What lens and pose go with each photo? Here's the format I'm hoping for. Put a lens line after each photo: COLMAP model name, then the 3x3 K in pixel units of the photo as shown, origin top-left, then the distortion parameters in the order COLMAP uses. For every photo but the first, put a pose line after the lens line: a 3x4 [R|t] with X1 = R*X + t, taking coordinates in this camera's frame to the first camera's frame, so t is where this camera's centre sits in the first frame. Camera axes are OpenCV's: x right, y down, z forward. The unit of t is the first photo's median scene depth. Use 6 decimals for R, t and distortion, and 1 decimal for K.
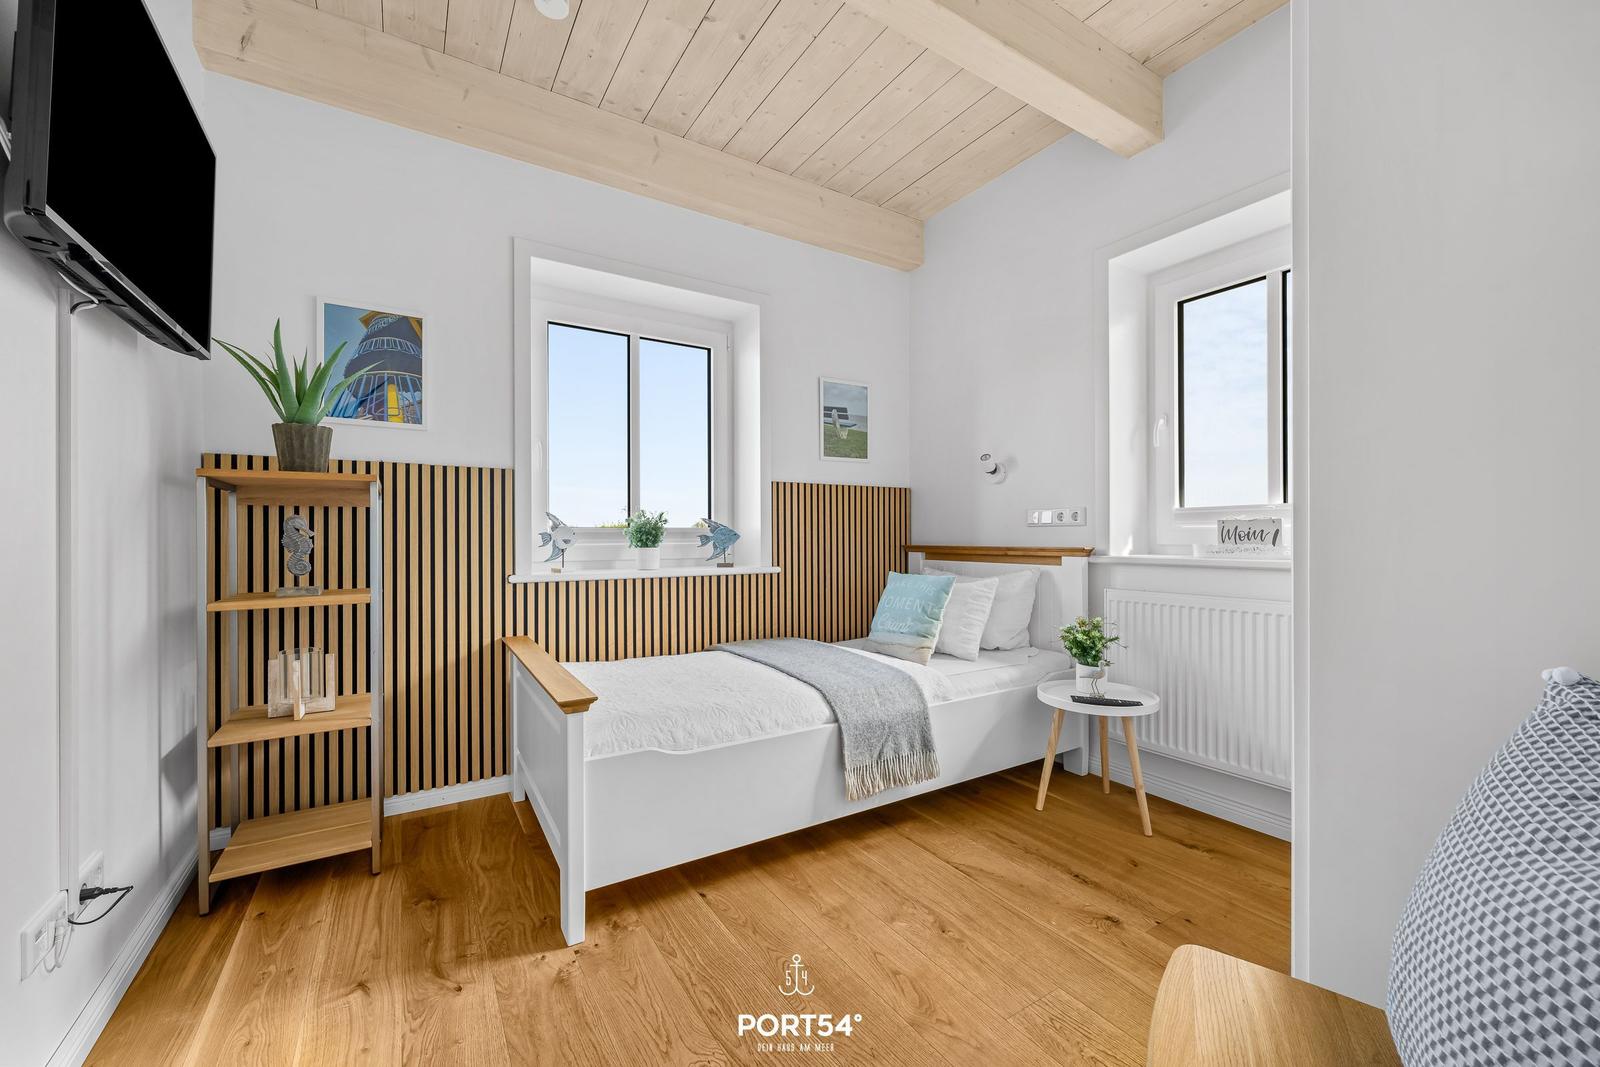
lens RADIAL K [[635.4, 0, 802.5], [0, 635.4, 530.3], [0, 0, 1]] dist [0.002870, -0.000114]
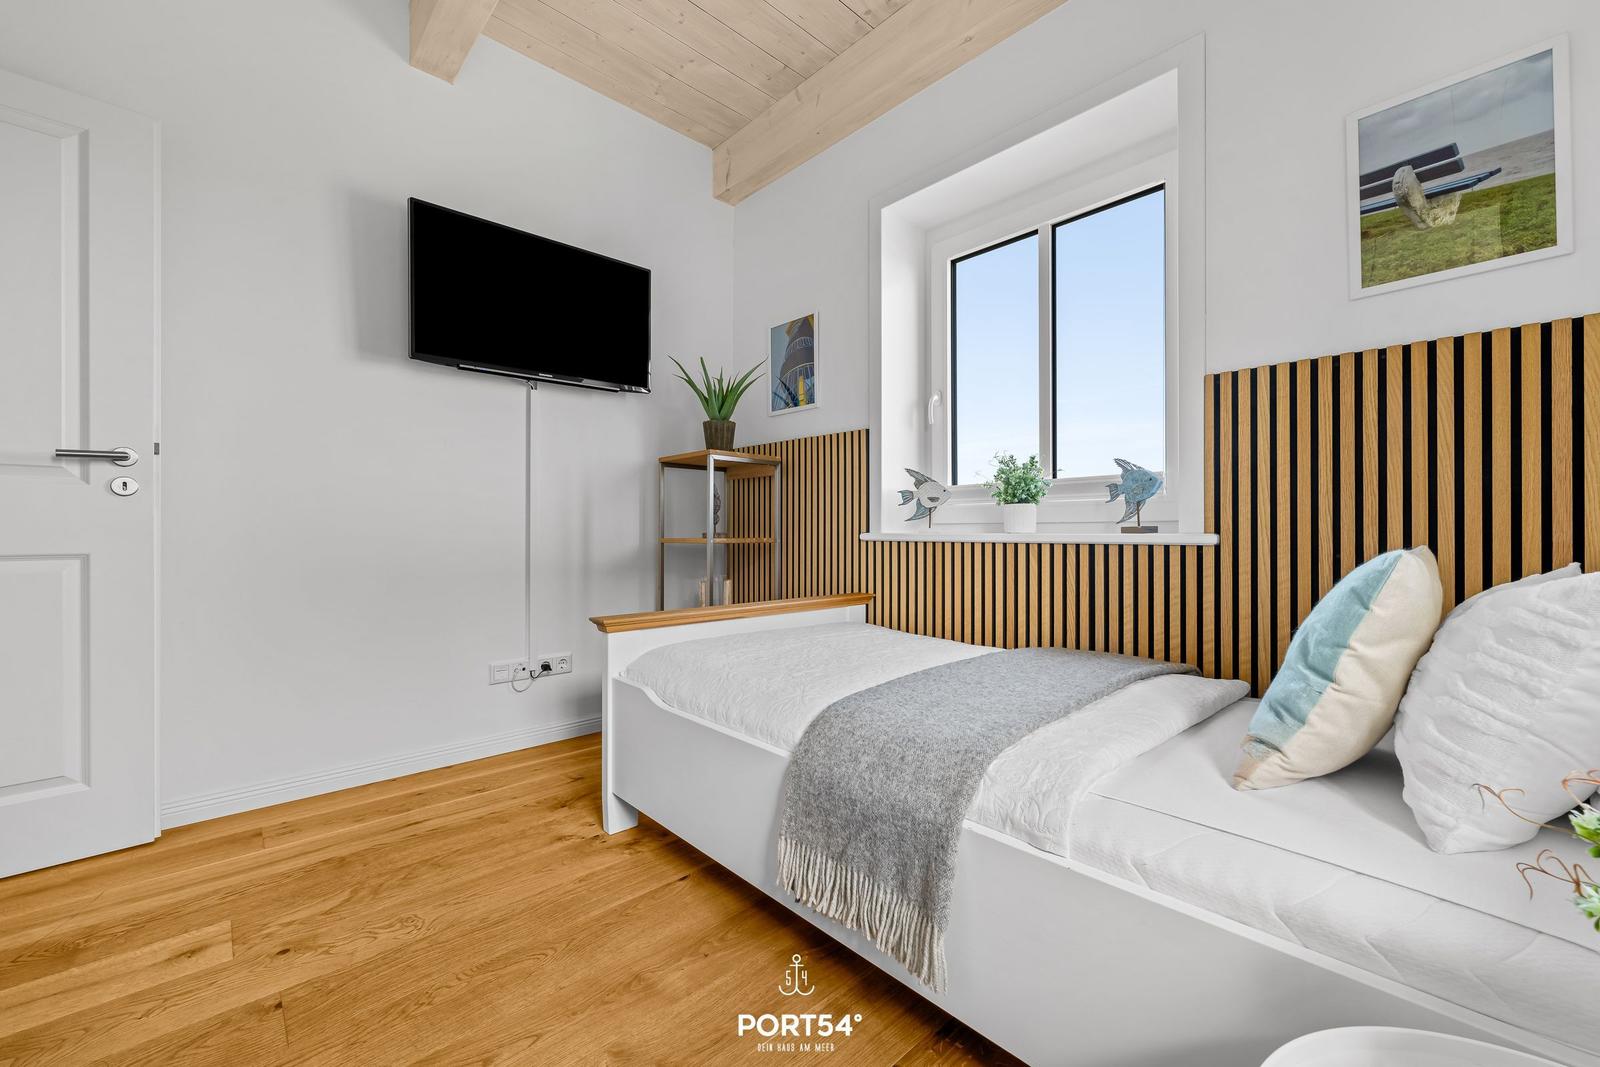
lens RADIAL K [[635.4, 0, 808.8], [0, 635.4, 533.4], [0, 0, 1]] dist [0.002870, -0.000114]
pose [[0.192818, 0.004422, -0.981225, 0.489651], [0.006265, 0.999964, 0.005738, 0.060789], [0.981214, -0.007253, 0.192784, 0.661572]]
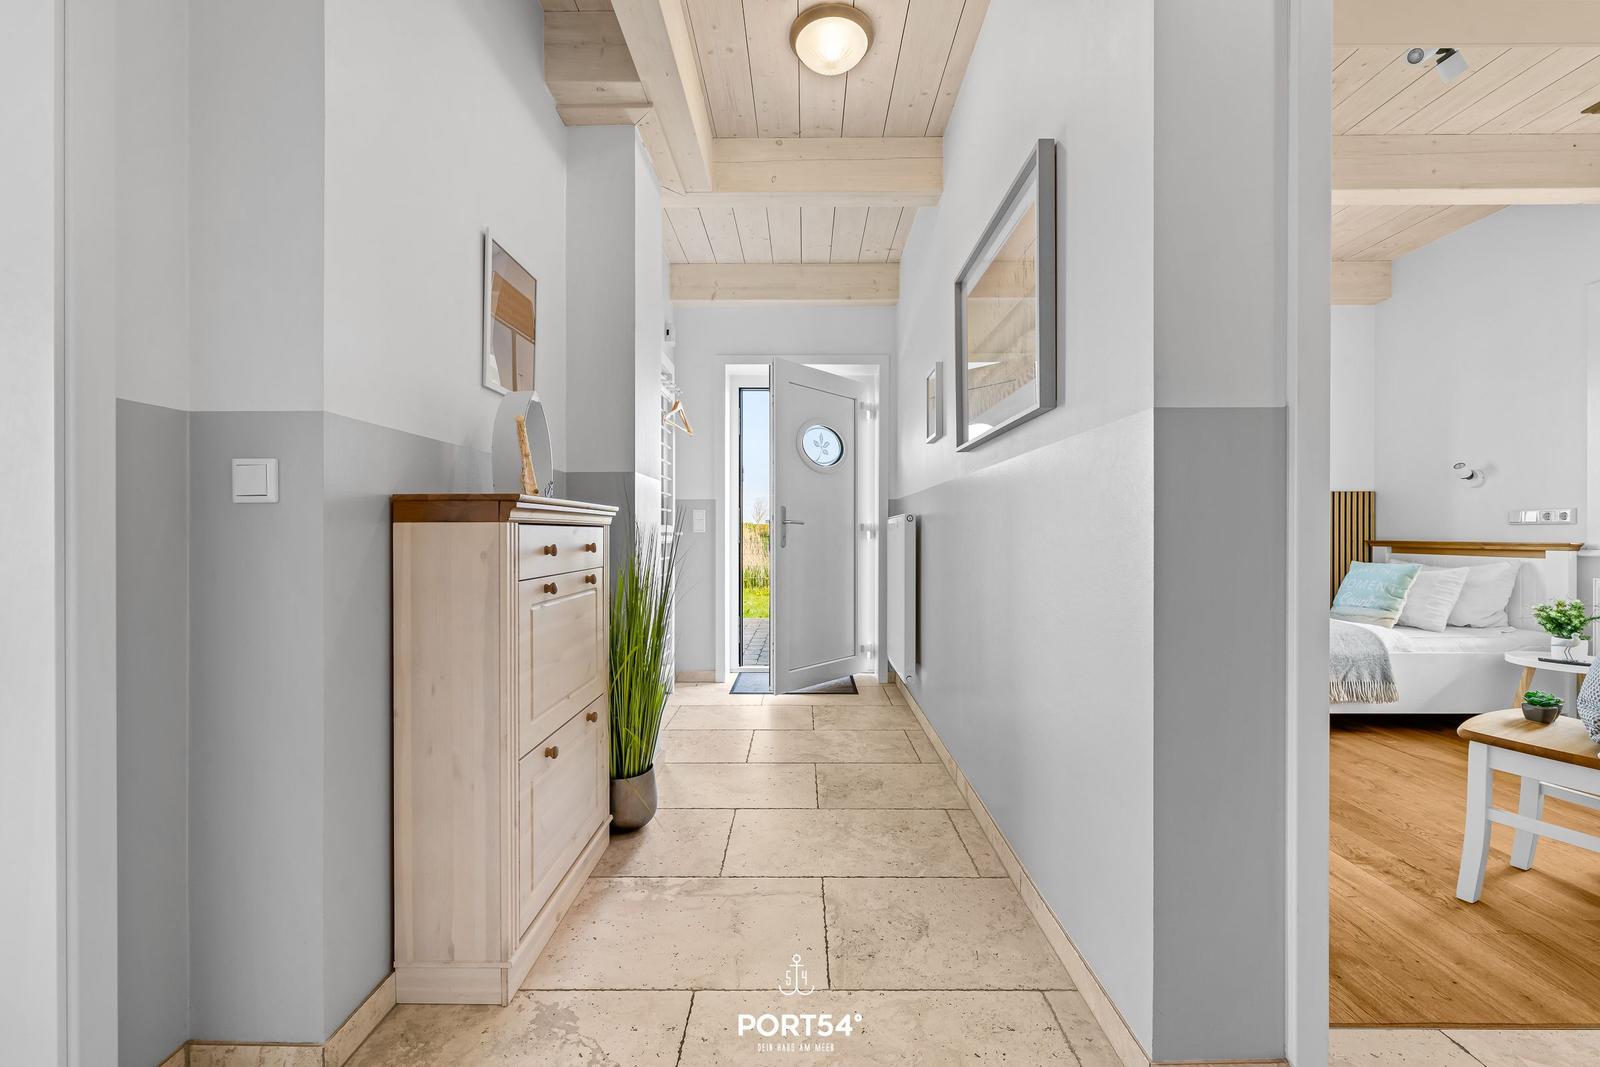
lens RADIAL K [[635.4, 0, 802.1], [0, 635.4, 532.2], [0, 0, 1]] dist [0.002870, -0.000114]
pose [[0.841601, 0.002437, -0.540094, -0.110279], [0.002361, 0.999964, 0.008191, -0.005553], [0.540095, -0.008169, 0.841565, -0.727151]]
